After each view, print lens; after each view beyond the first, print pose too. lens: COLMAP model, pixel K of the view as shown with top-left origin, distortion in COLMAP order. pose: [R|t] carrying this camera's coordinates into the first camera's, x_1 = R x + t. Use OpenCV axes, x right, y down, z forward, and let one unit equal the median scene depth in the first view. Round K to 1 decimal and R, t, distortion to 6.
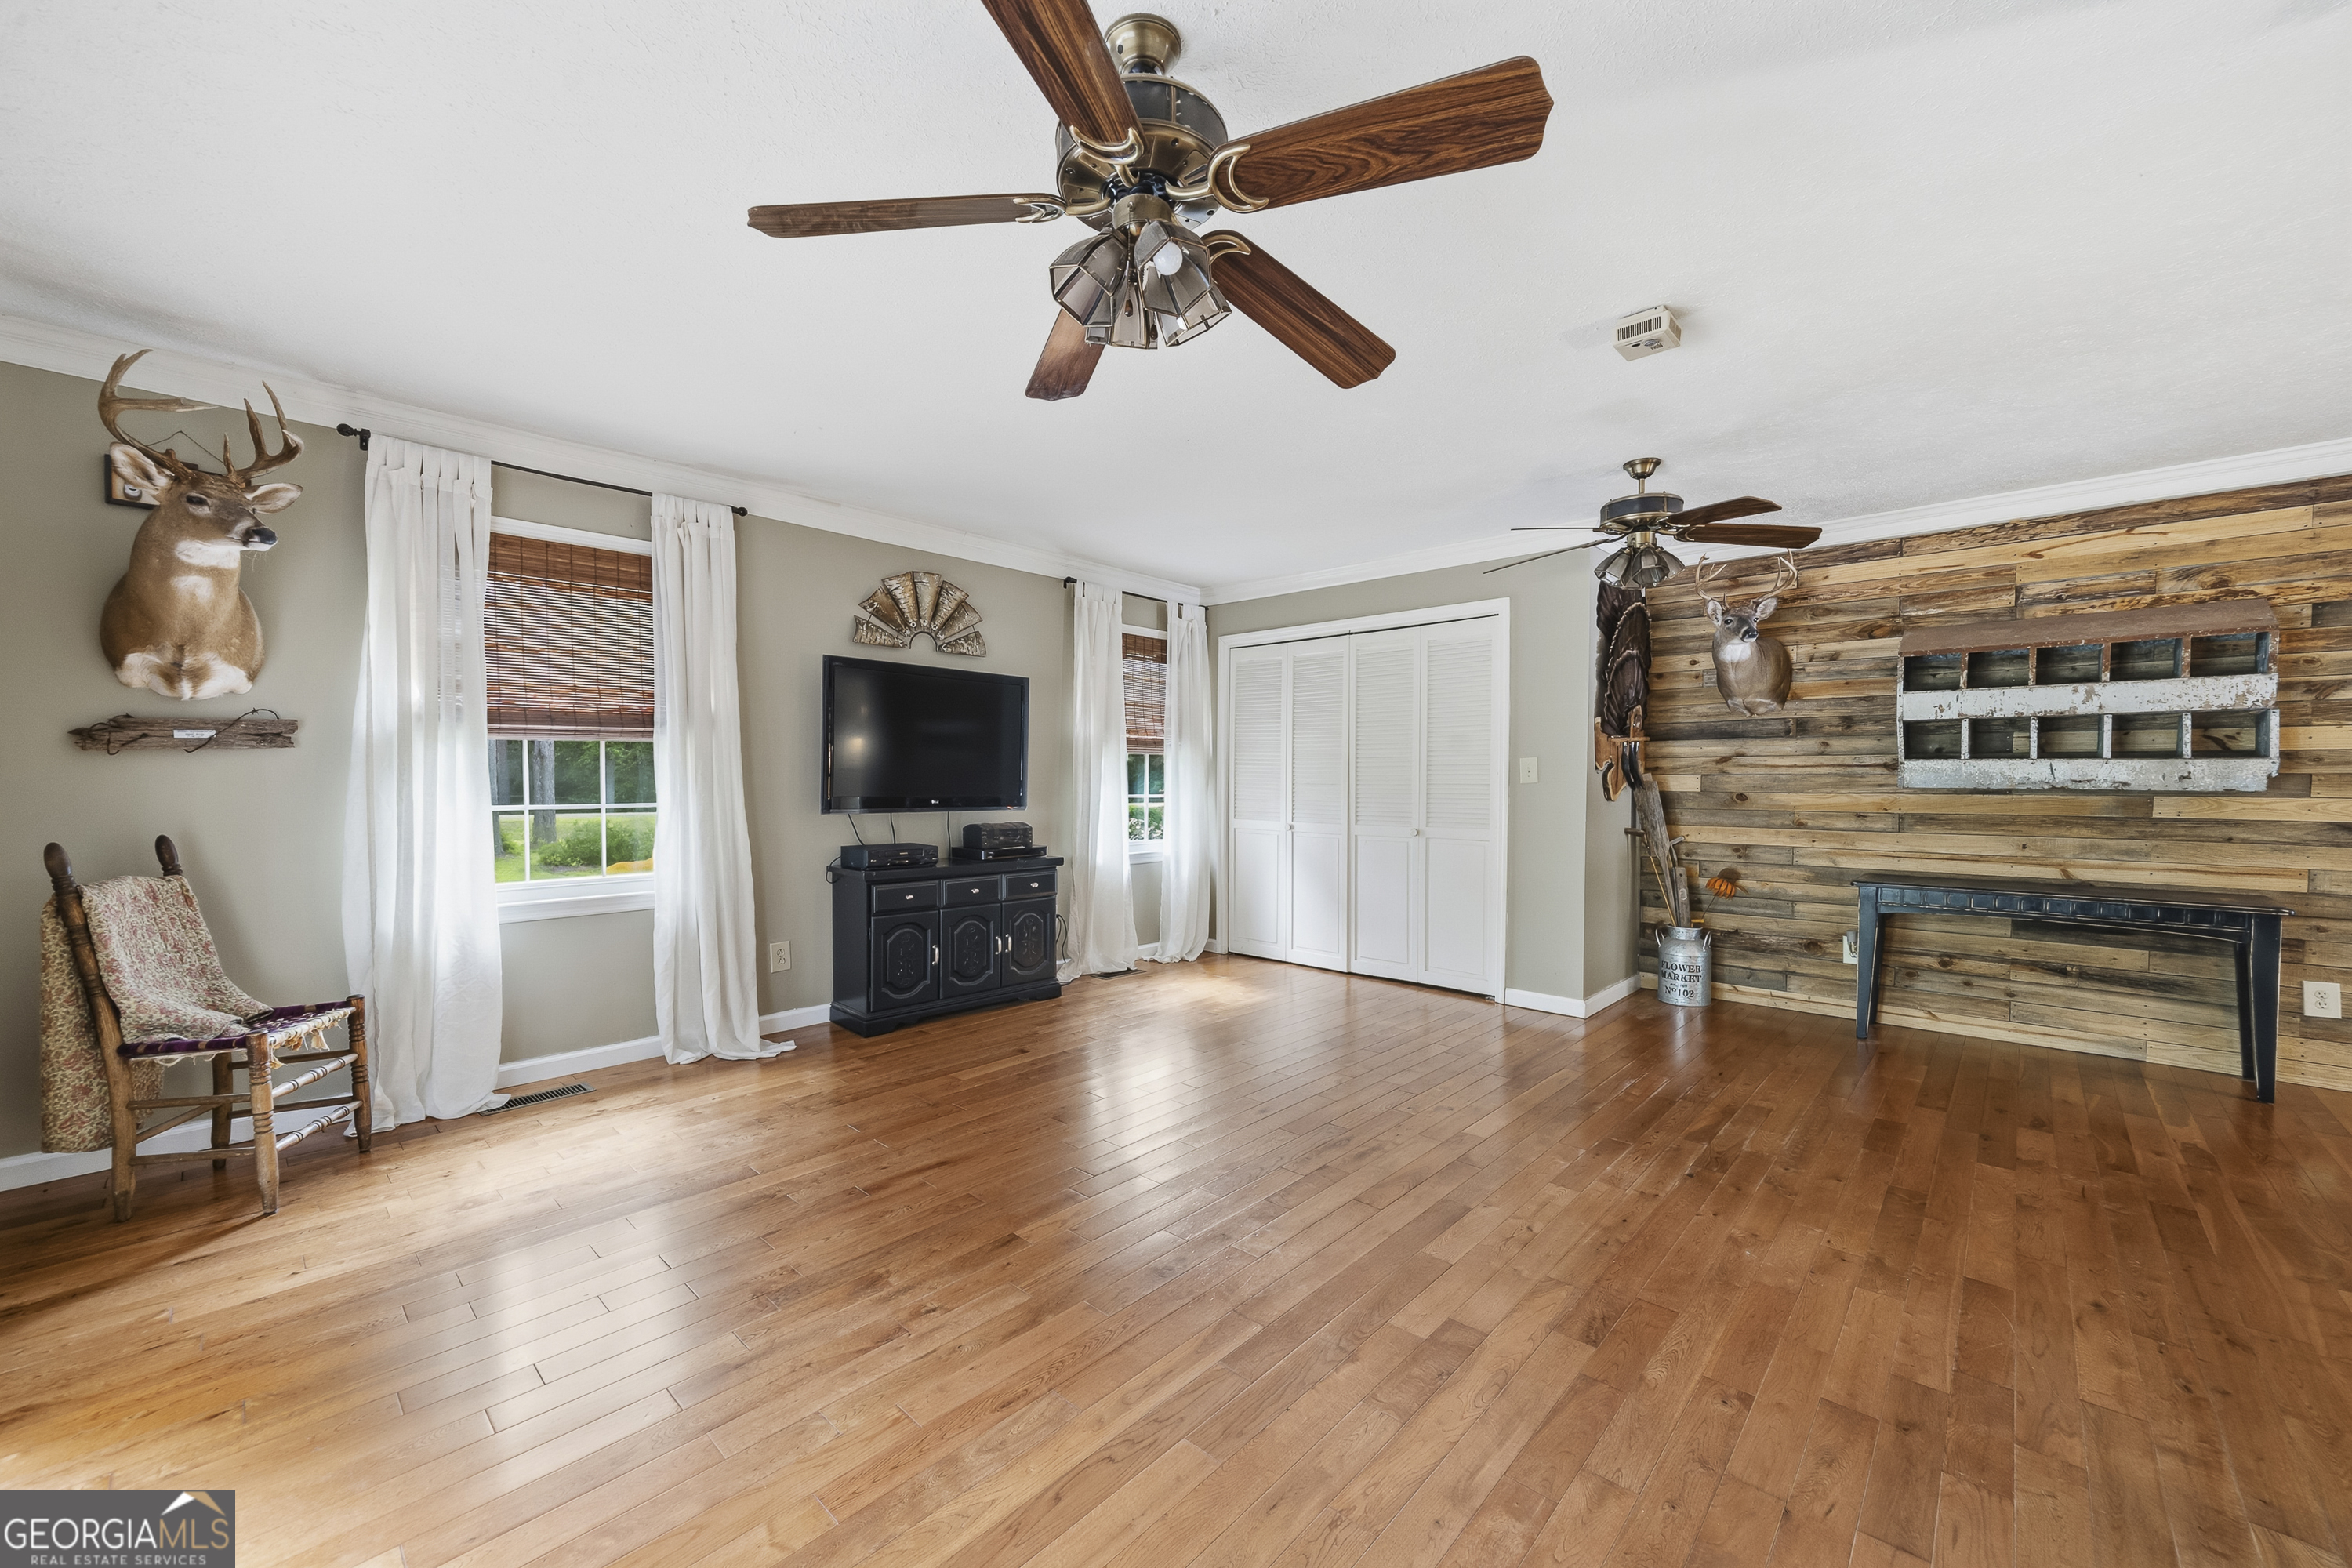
lens RADIAL K [[881.0, 0, 1179.9], [0, 881.0, 801.7], [0, 0, 1]] dist [-0.001084, -0.000309]
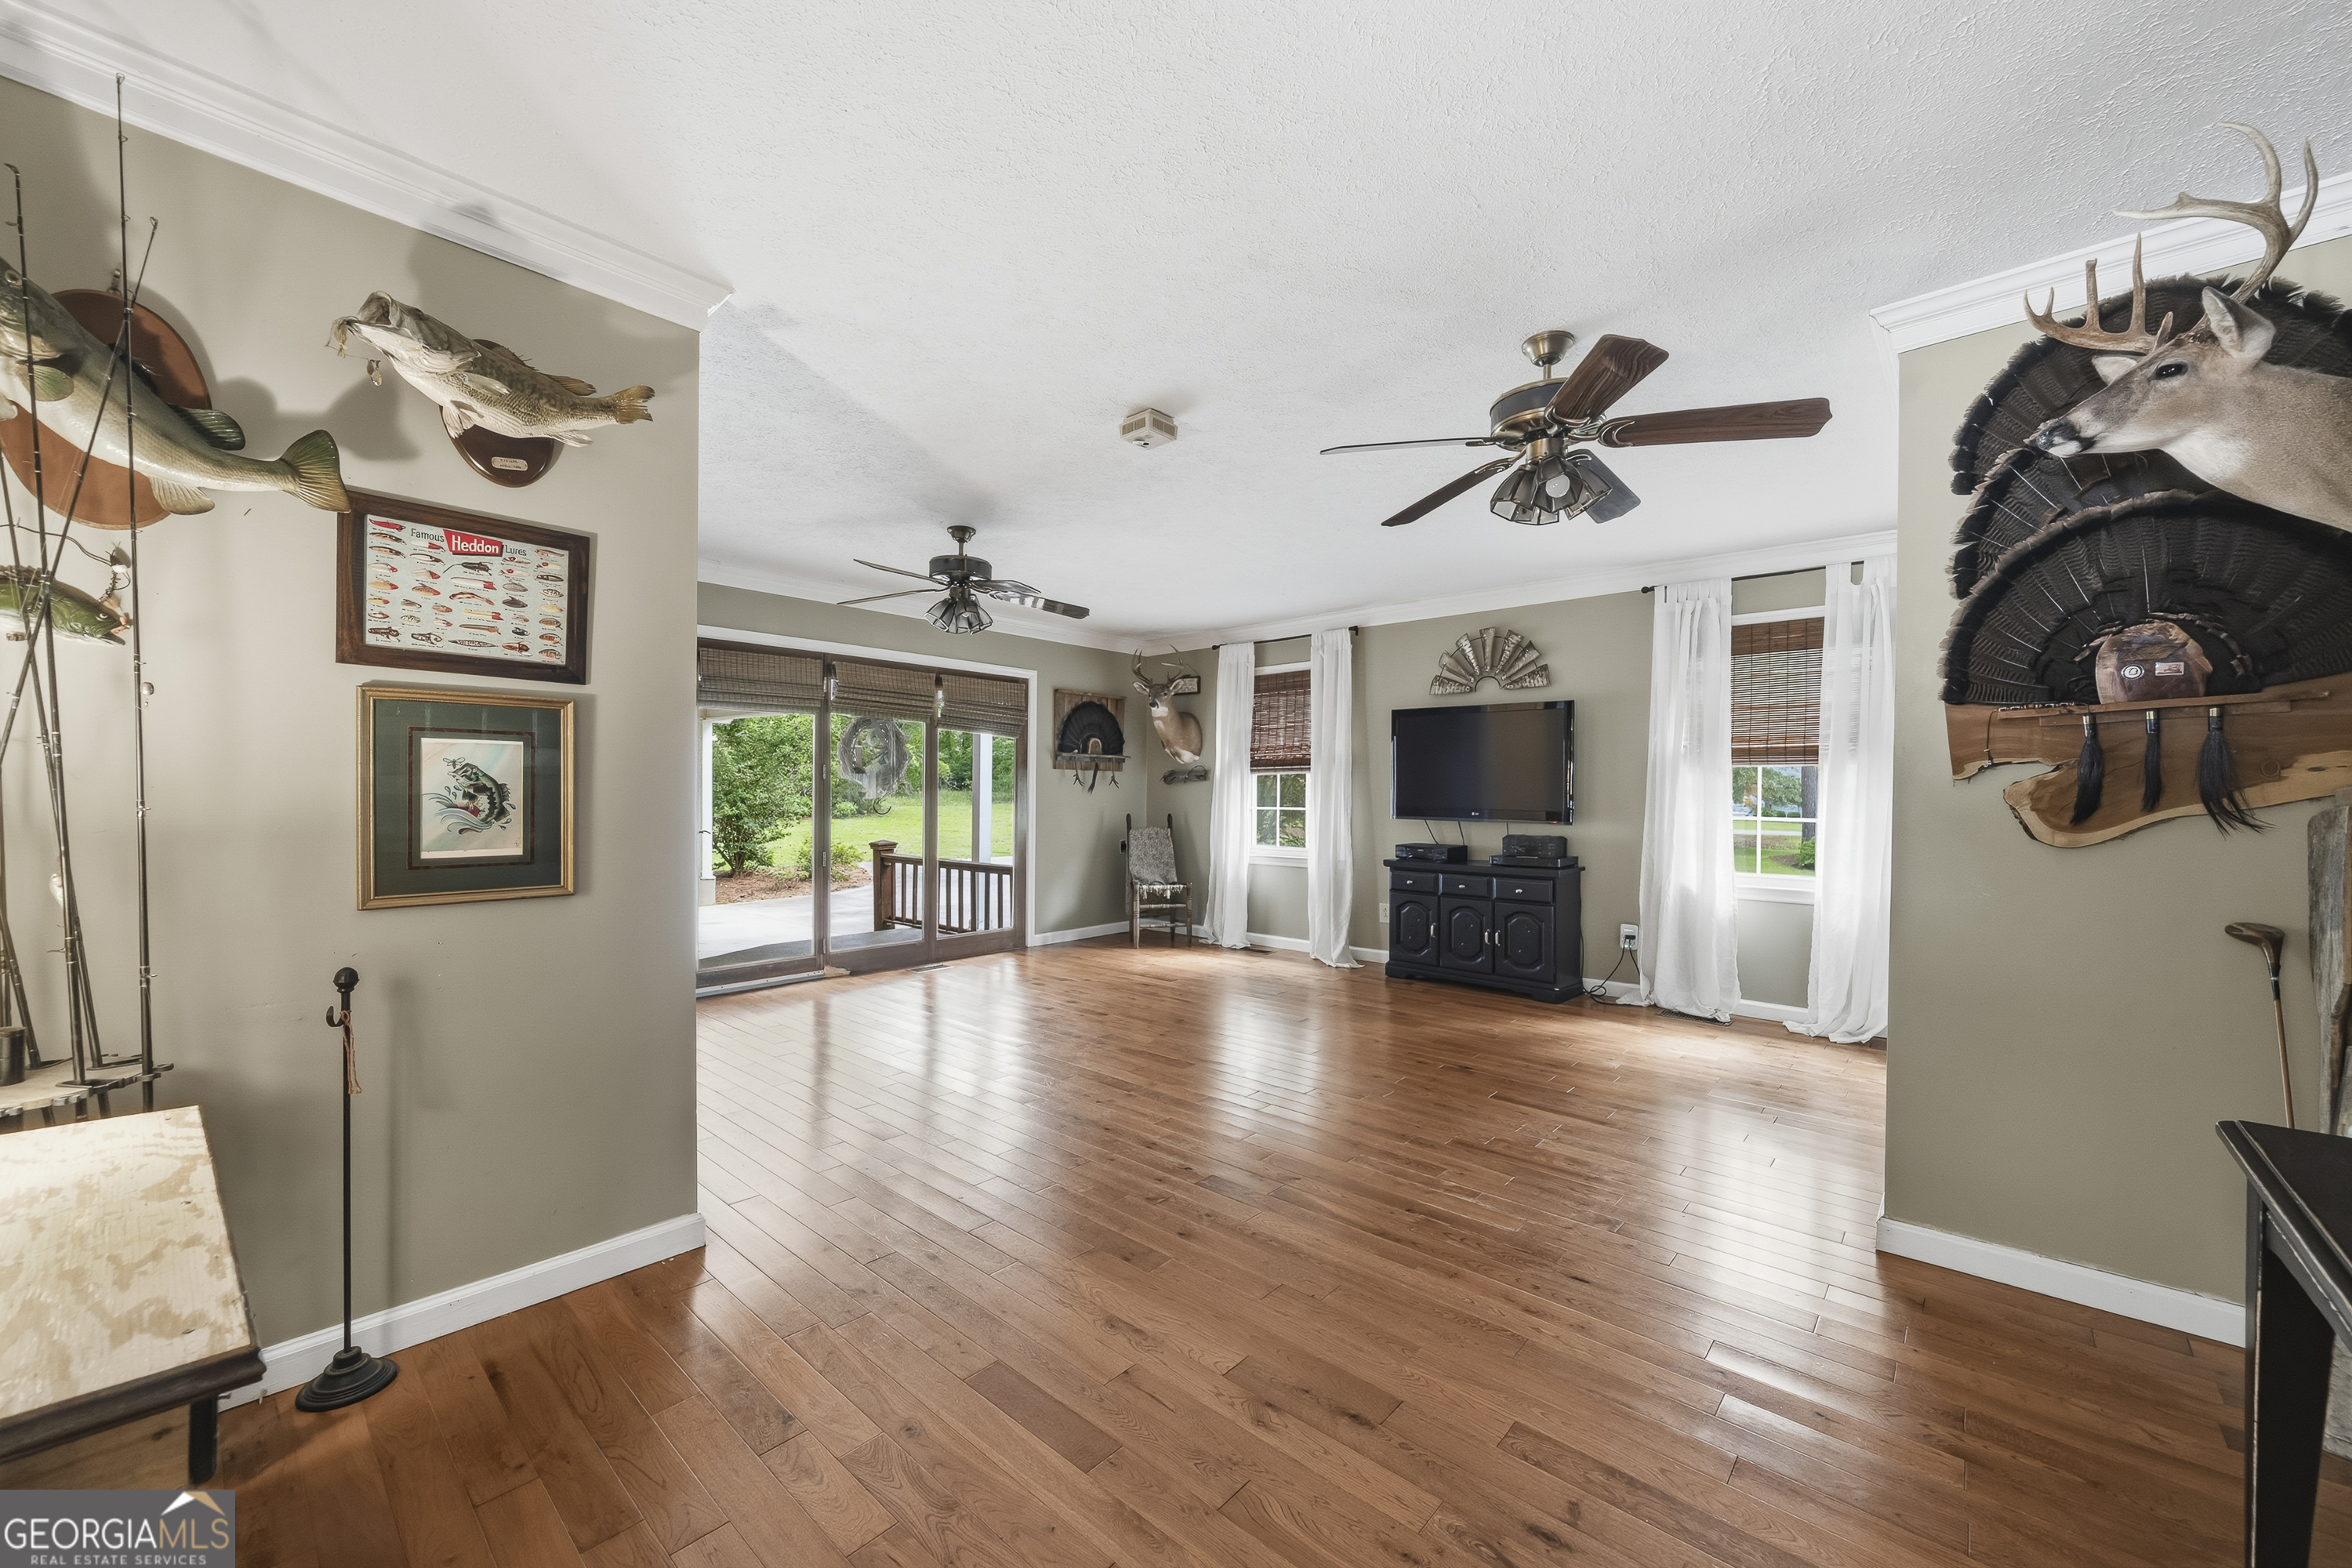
lens RADIAL K [[881.0, 0, 1167.0], [0, 881.0, 797.1], [0, 0, 1]] dist [-0.001084, -0.000309]
pose [[0.024999, 0.006456, -0.999667, 1.028840], [-0.034460, 0.999390, 0.005592, -0.018082], [0.999093, 0.034309, 0.025206, 0.586368]]
